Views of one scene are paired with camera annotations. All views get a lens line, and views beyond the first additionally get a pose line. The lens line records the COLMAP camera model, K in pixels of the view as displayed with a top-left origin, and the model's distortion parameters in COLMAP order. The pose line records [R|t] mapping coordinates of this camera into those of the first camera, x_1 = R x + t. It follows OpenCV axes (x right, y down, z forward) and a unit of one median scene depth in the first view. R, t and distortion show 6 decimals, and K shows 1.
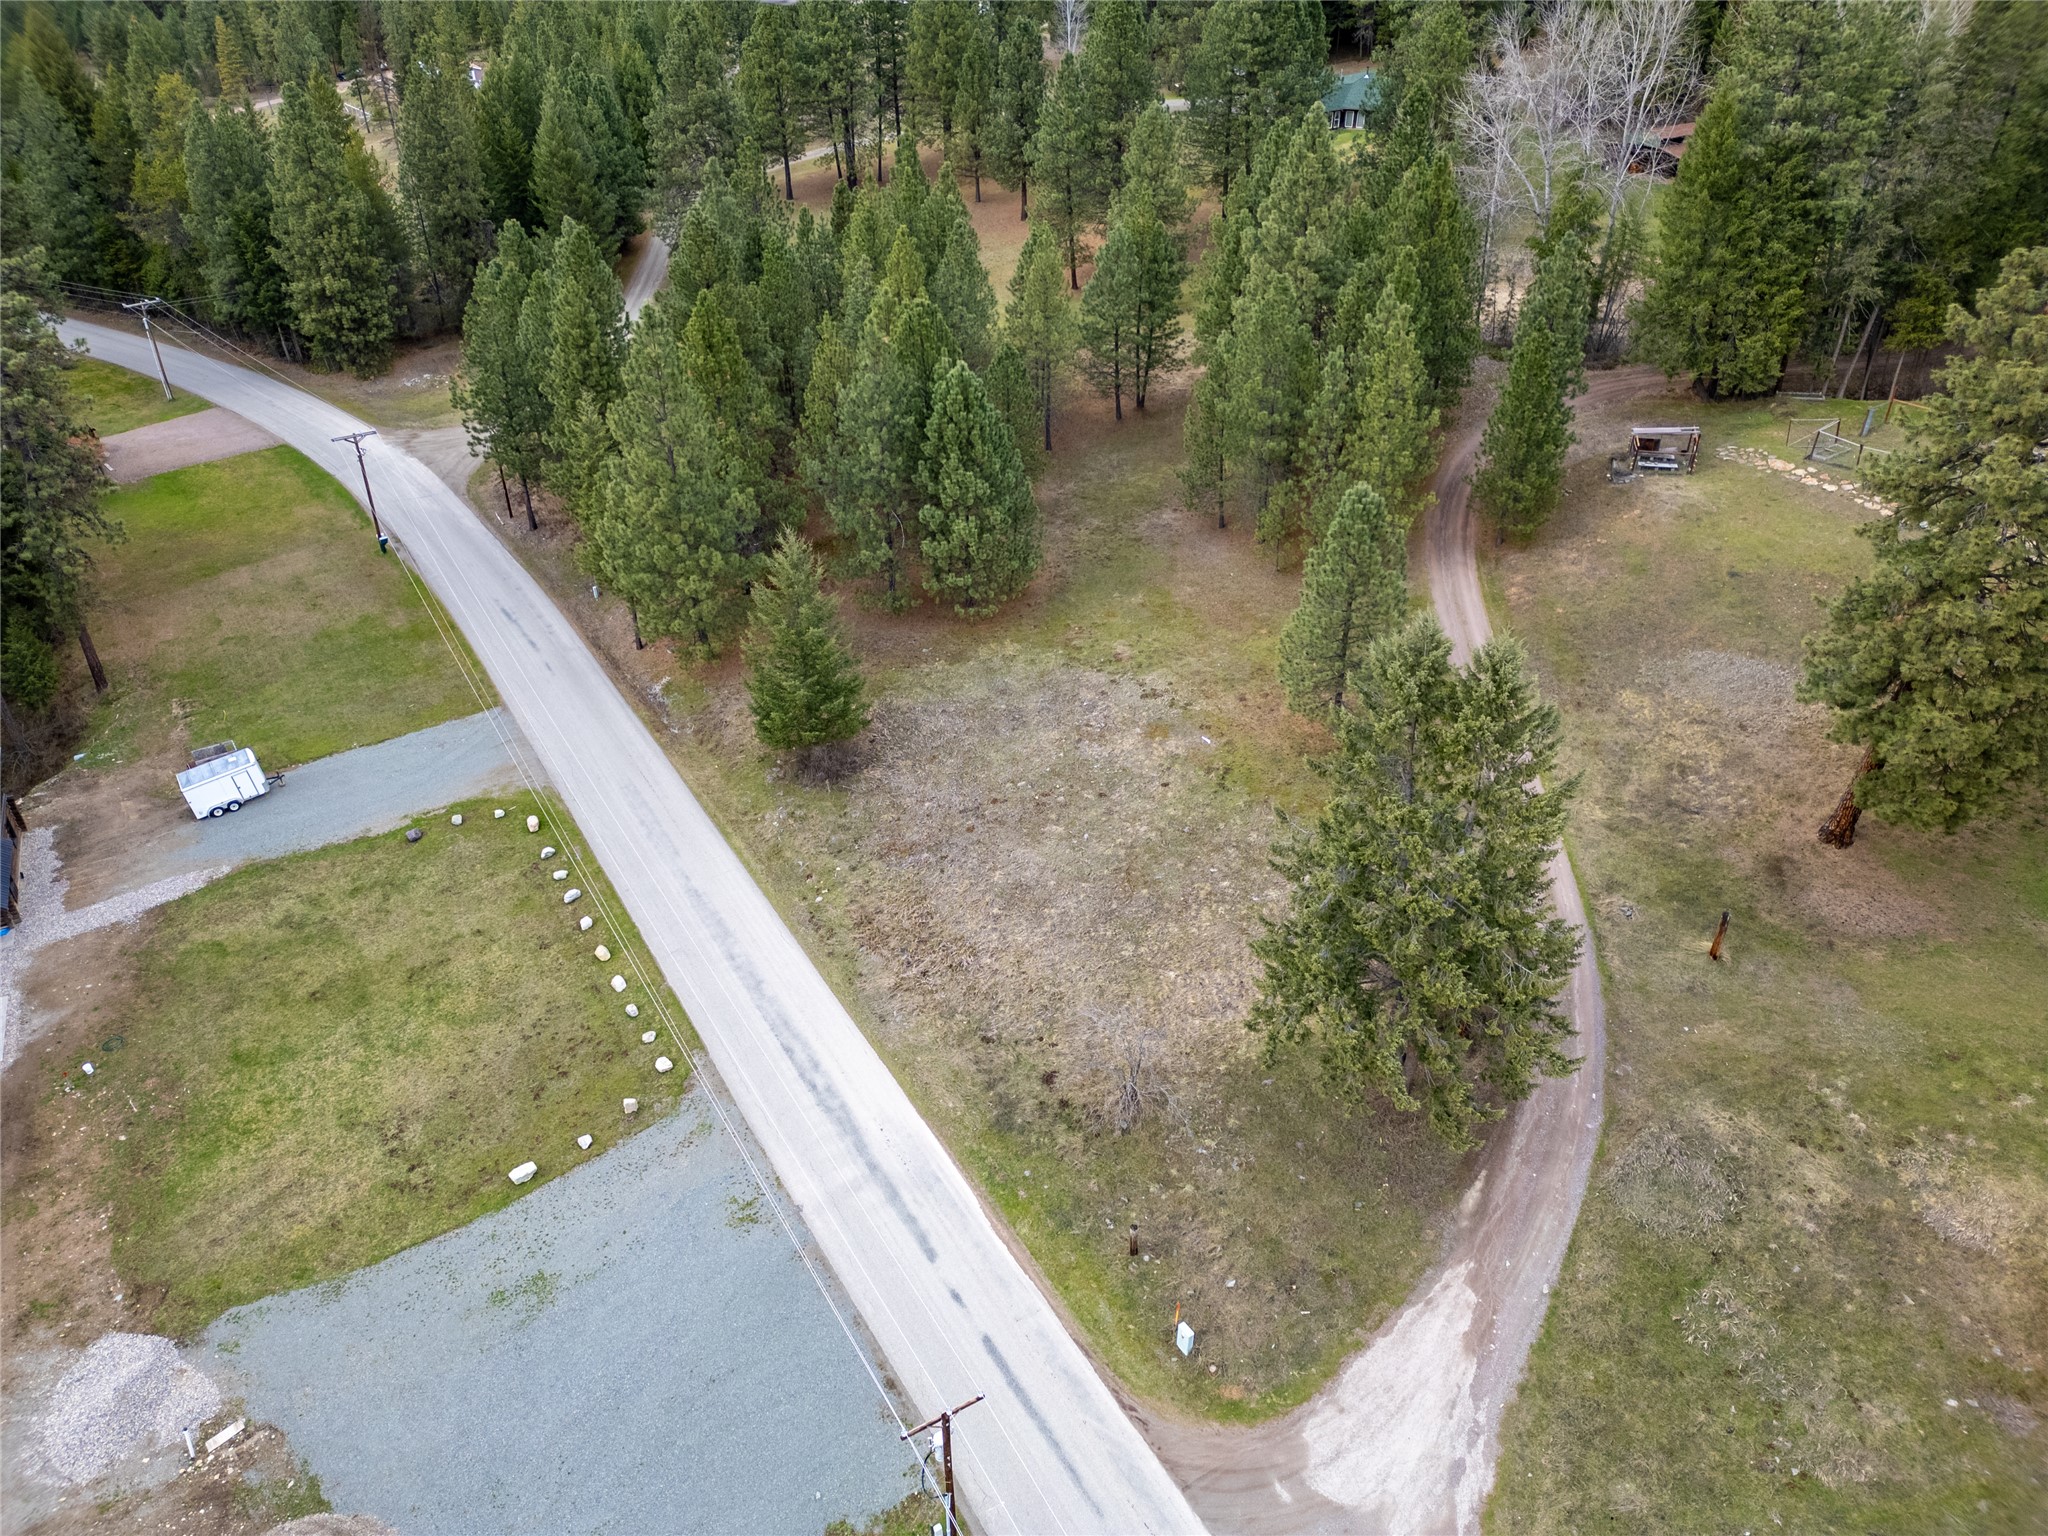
lens RADIAL K [[1445.0, 0, 996.0], [0, 1445.0, 758.5], [0, 0, 1]] dist [0.140327, -0.195985]
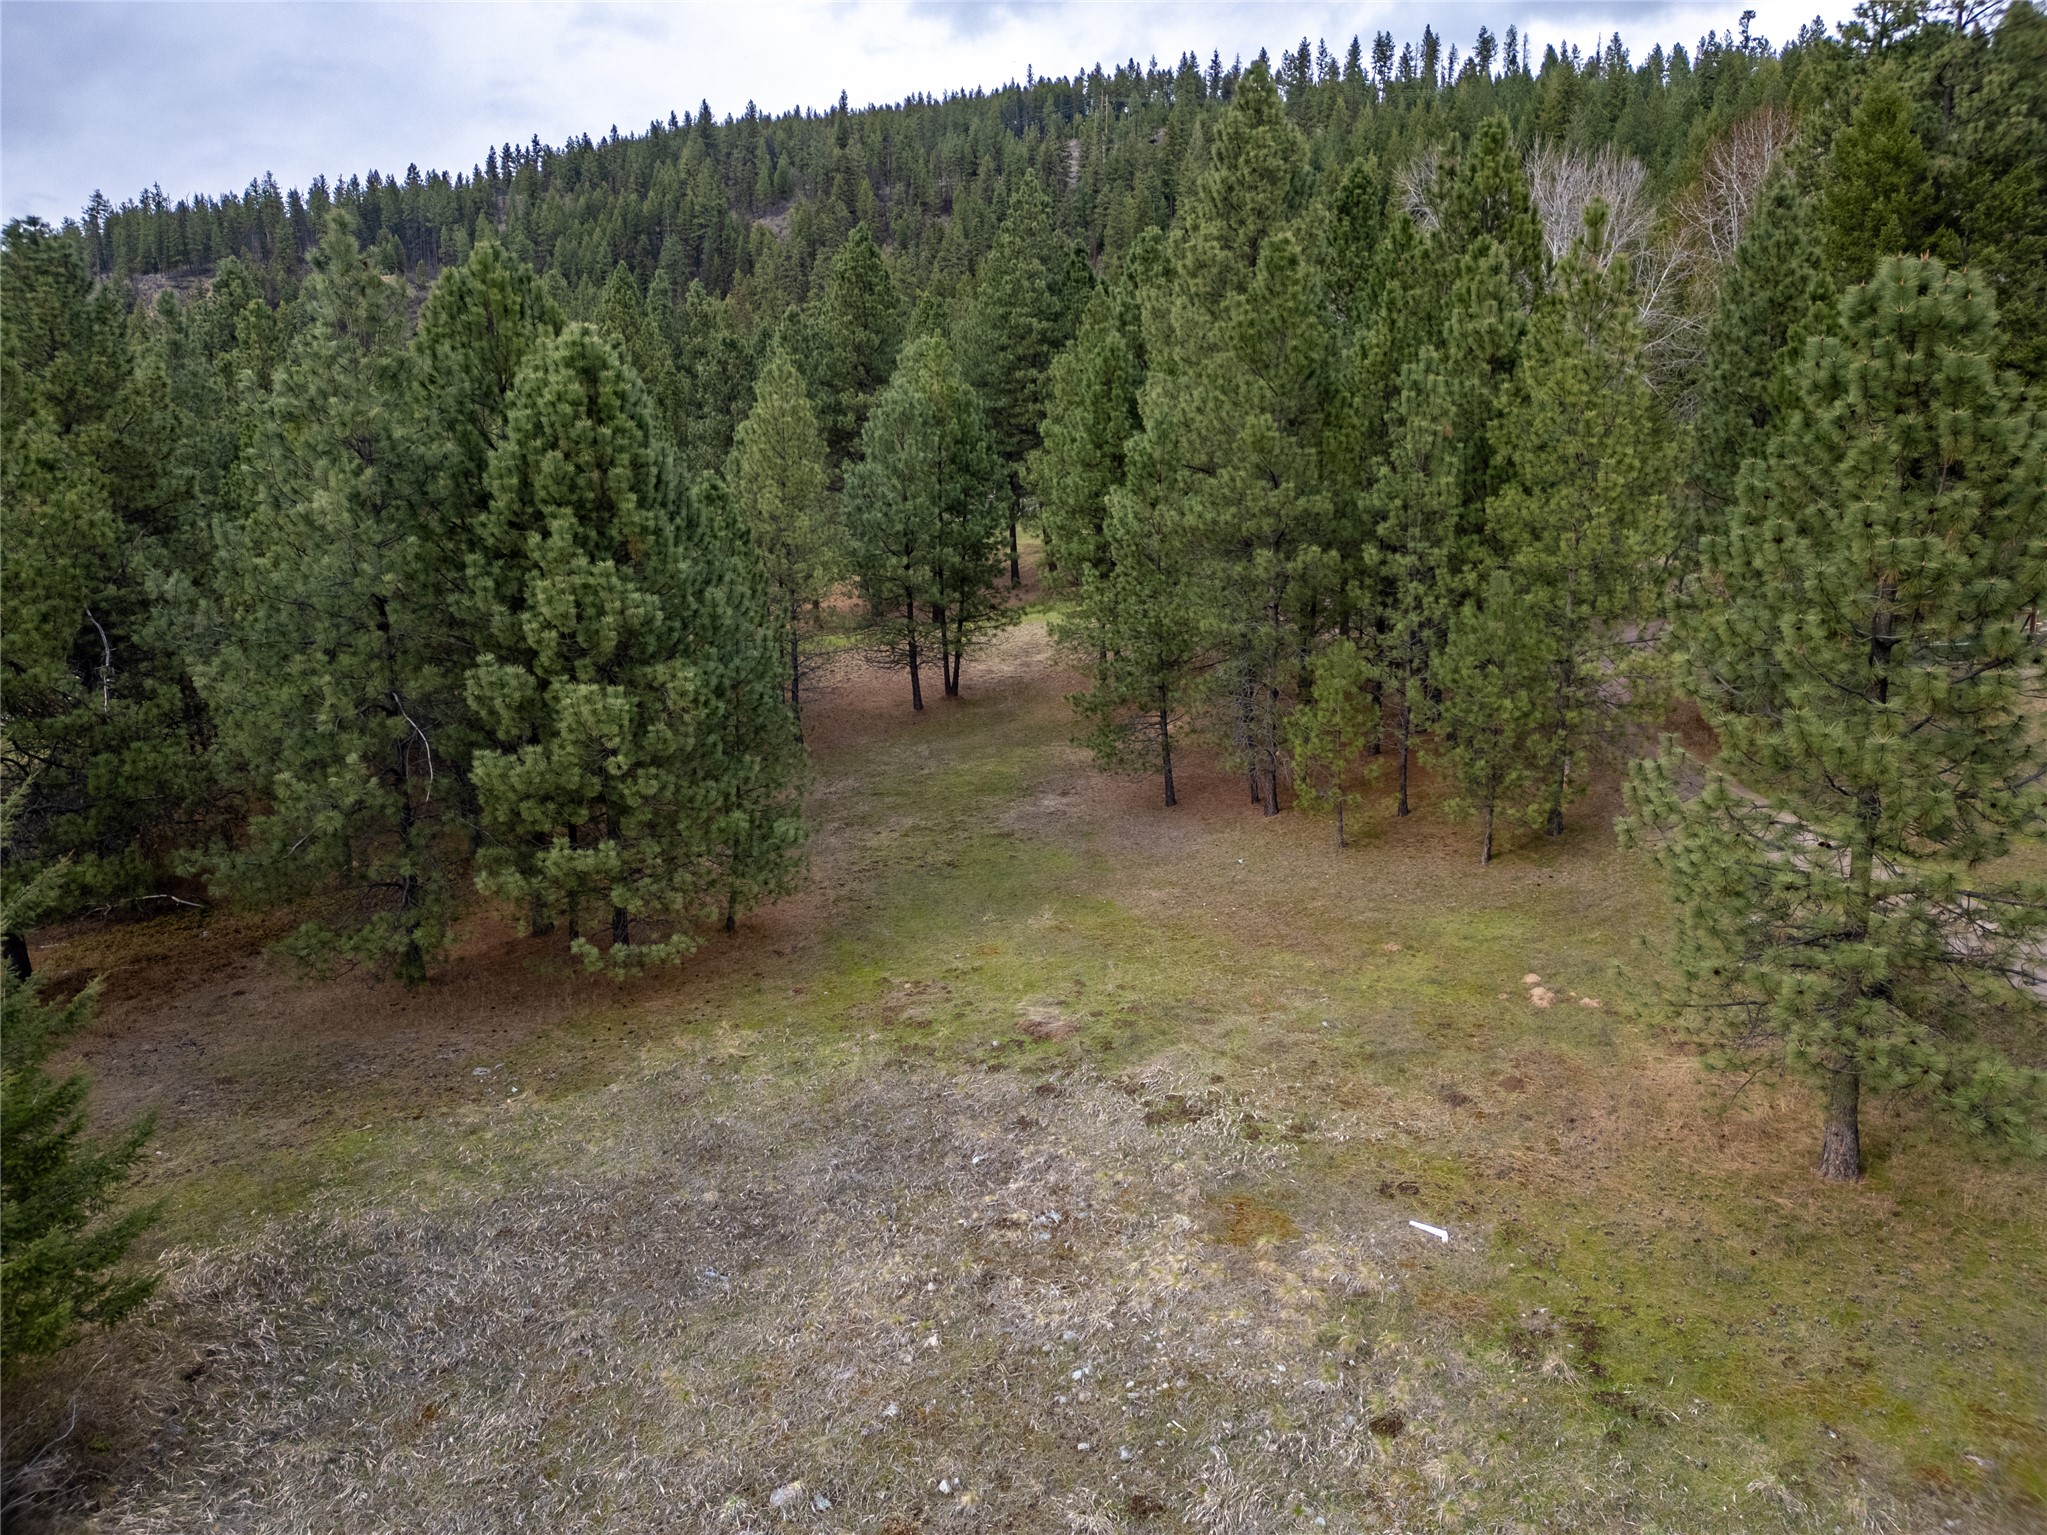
lens RADIAL K [[1421.7, 0, 1032.0], [0, 1421.7, 781.7], [0, 0, 1]] dist [0.078158, -0.075569]
pose [[0.976092, -0.027693, 0.215585, 0.008315], [0.104562, 0.929367, -0.354039, -0.002692], [-0.190553, 0.368117, 0.910044, 0.671915]]
